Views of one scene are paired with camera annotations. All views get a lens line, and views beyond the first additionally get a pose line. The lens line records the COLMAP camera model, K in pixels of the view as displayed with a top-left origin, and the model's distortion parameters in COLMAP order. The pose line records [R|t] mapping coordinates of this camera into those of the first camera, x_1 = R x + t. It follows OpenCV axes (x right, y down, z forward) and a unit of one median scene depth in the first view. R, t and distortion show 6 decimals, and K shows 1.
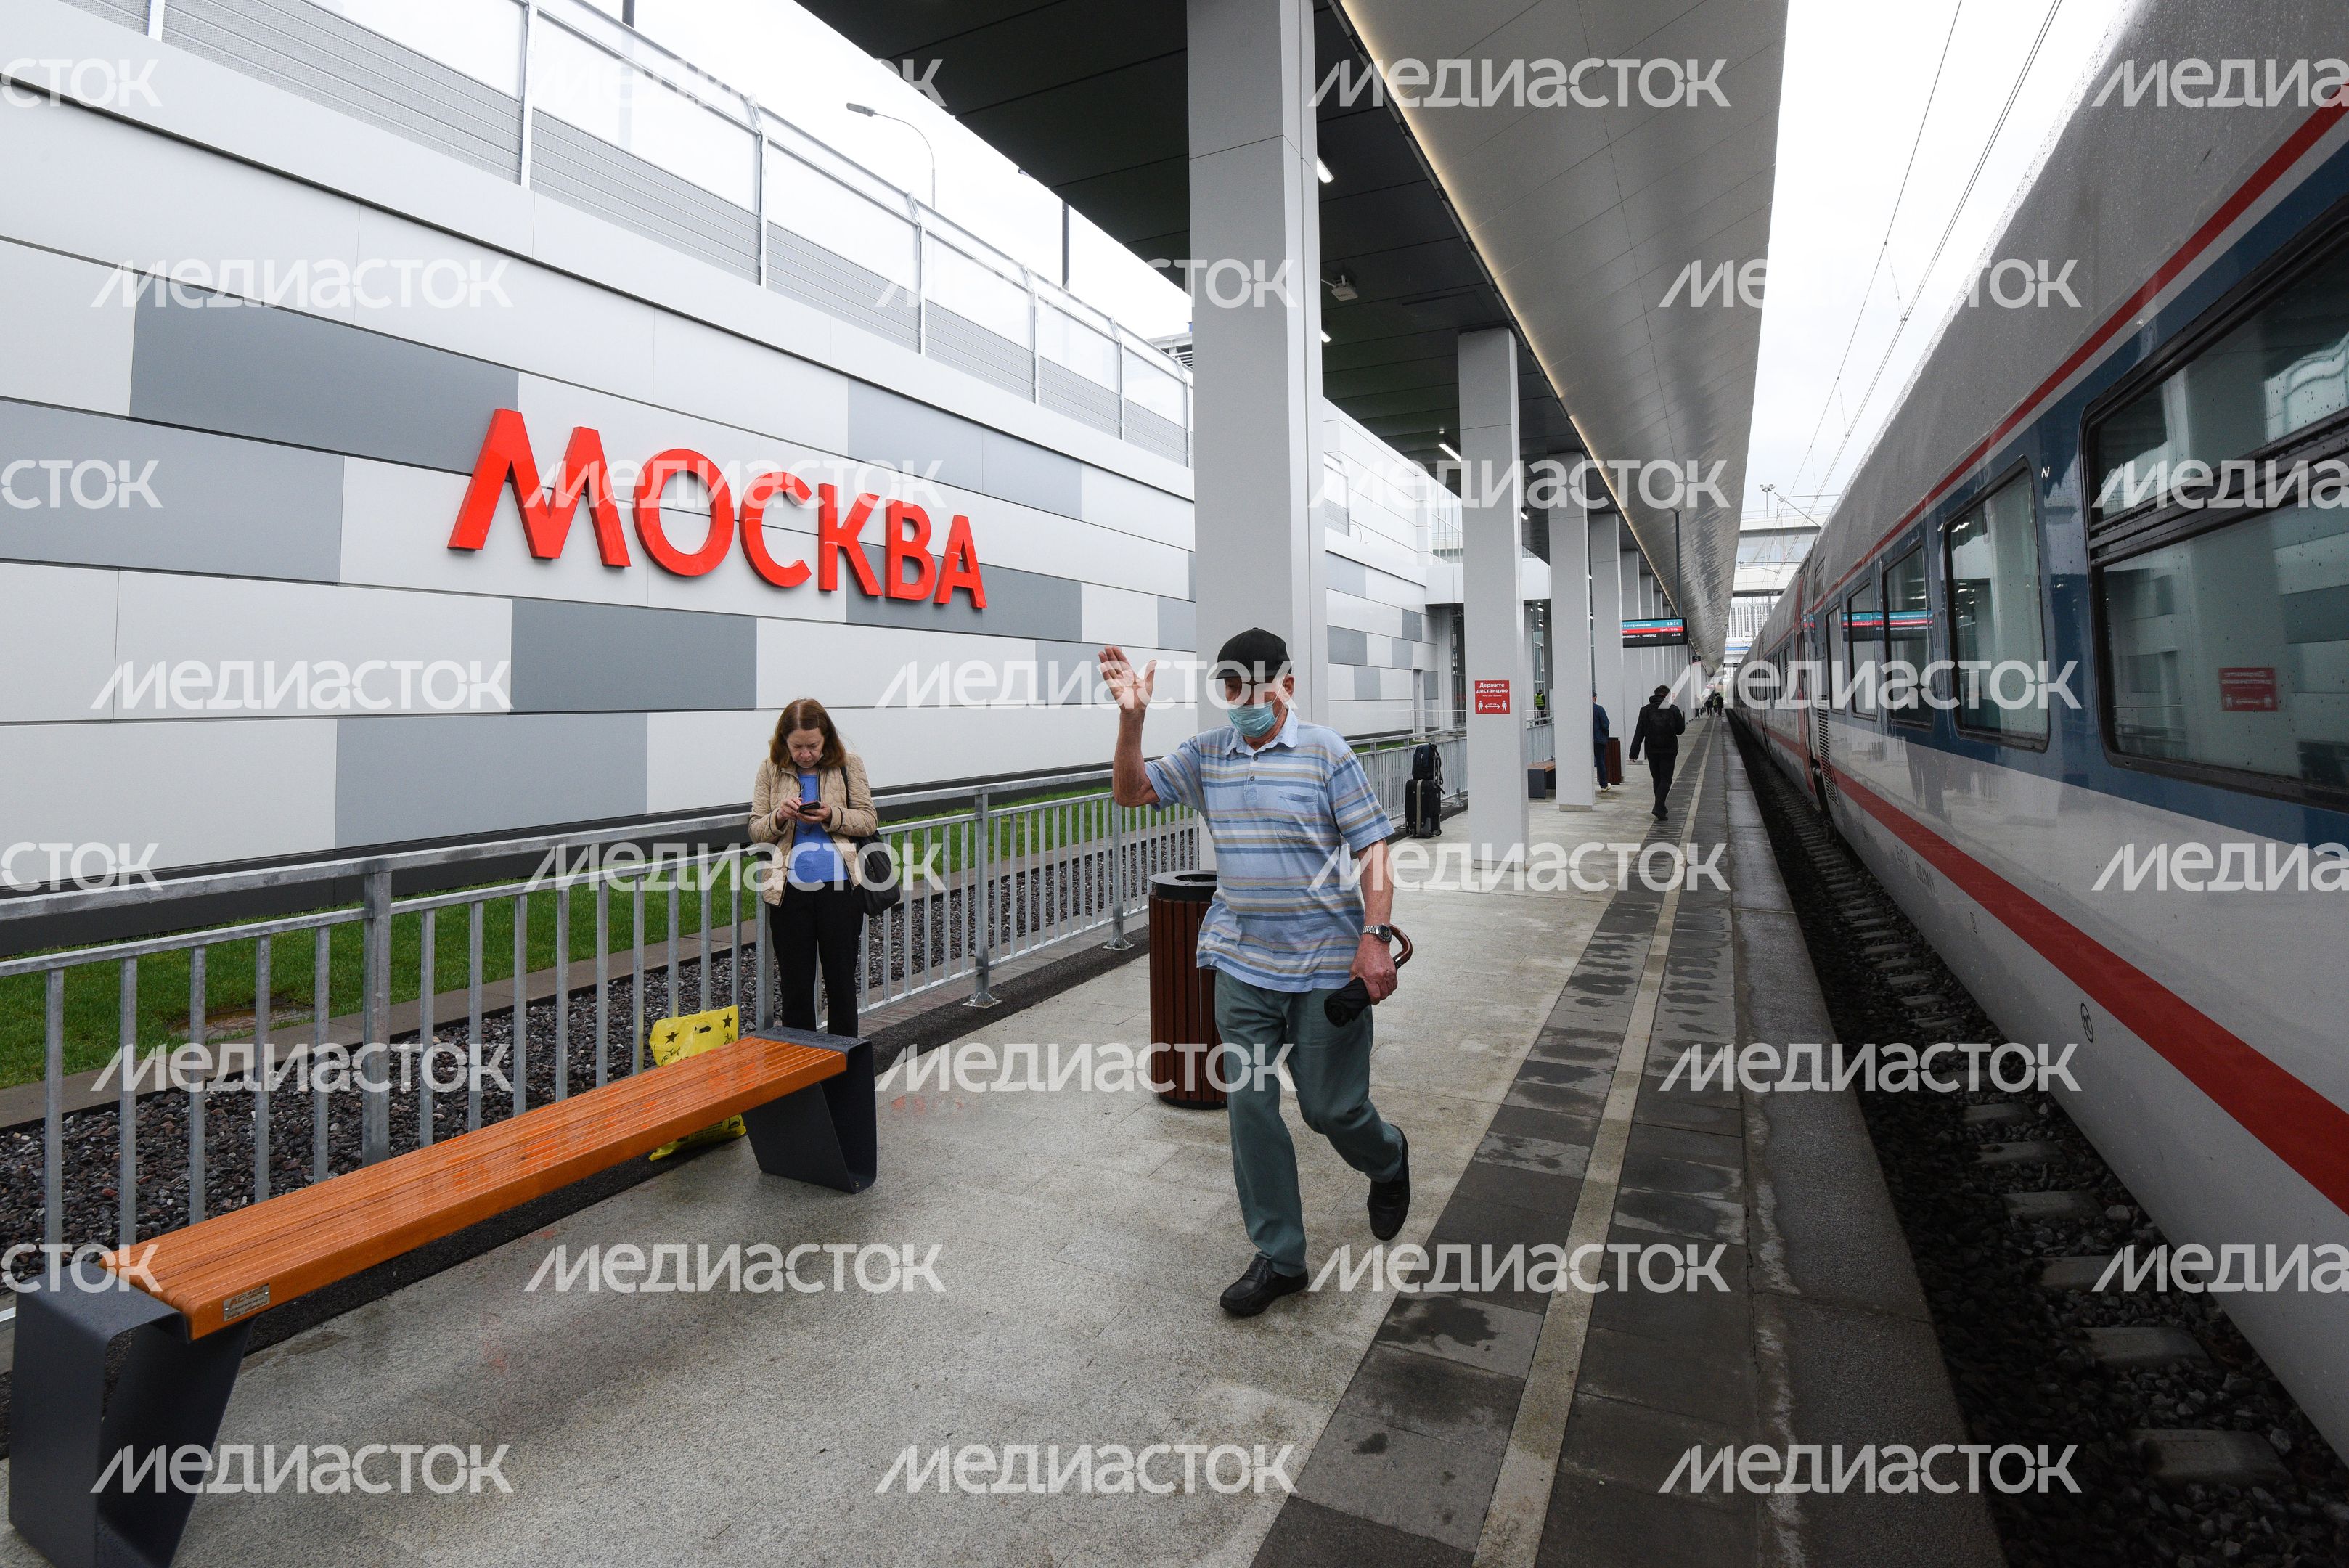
lens RADIAL K [[1140.4, 0, 1102.8], [0, 1140.4, 656.5], [0, 0, 1]] dist [-0.029550, -0.003632]
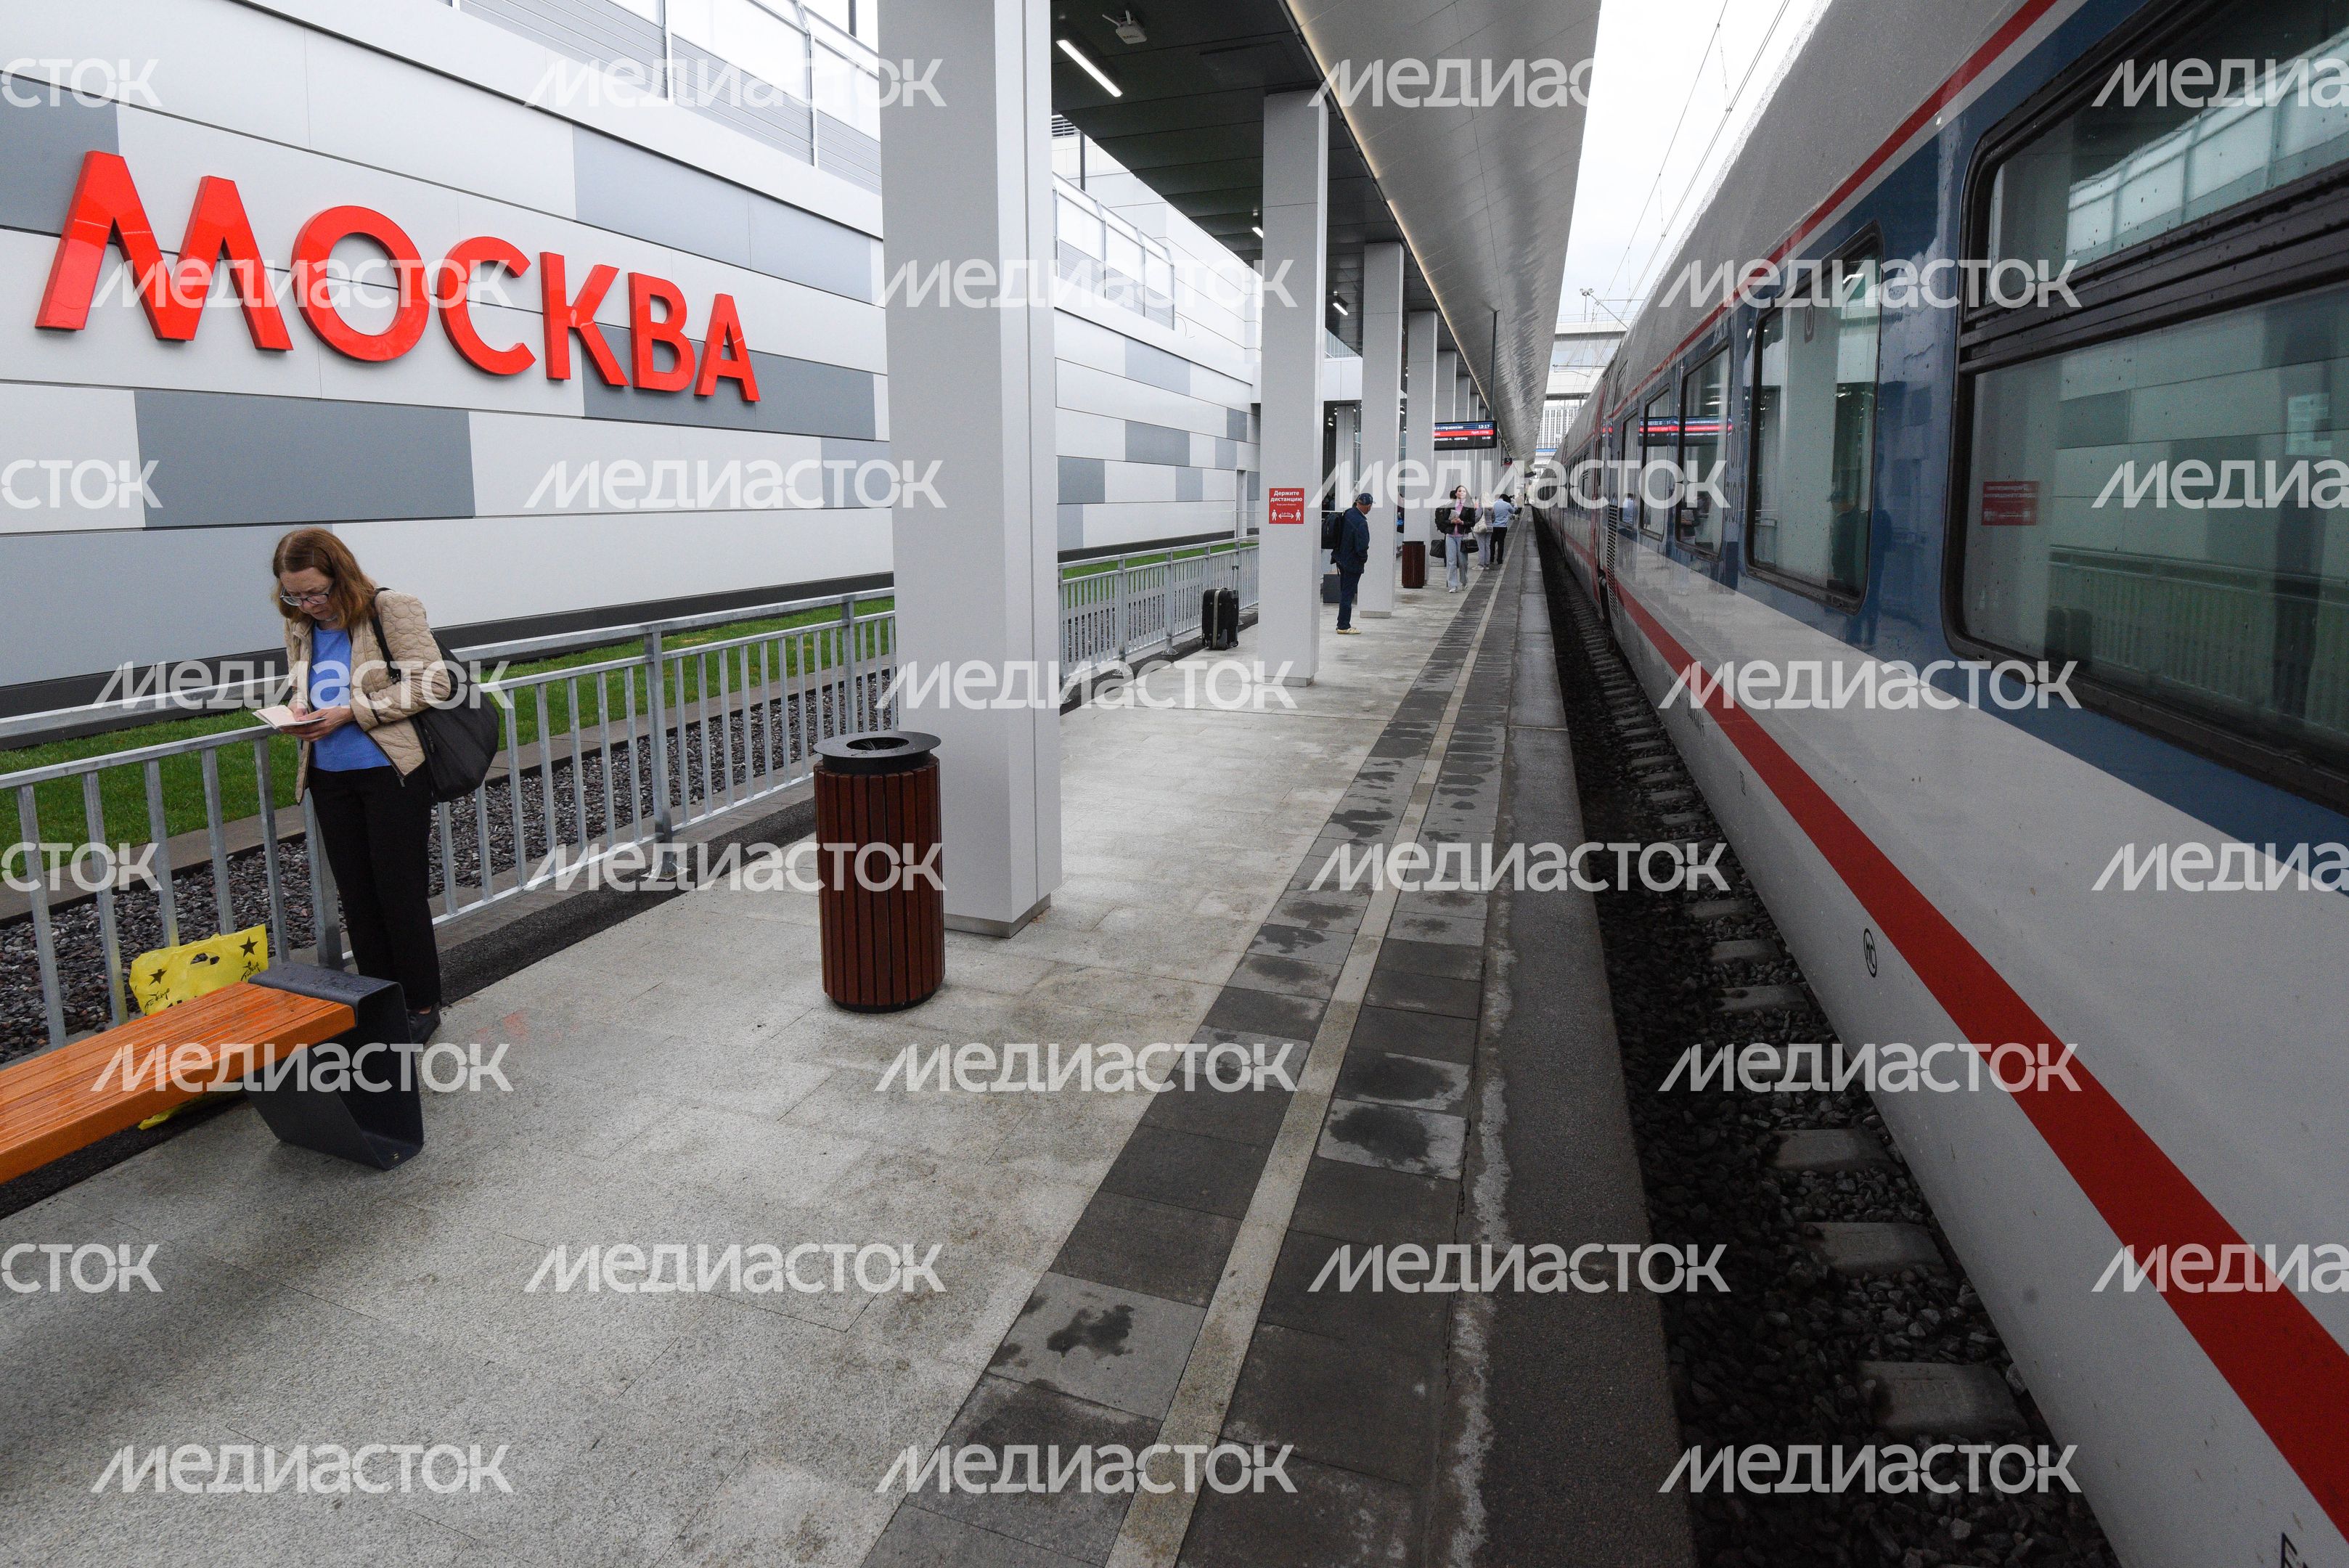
lens RADIAL K [[1146.2, 0, 1104.4], [0, 1146.2, 652.5], [0, 0, 1]] dist [-0.001209, -0.020268]
pose [[0.988970, -0.018039, 0.147012, 0.092885], [-0.007264, 0.985454, 0.169785, -0.008322], [-0.147937, -0.168980, 0.974454, 0.129040]]
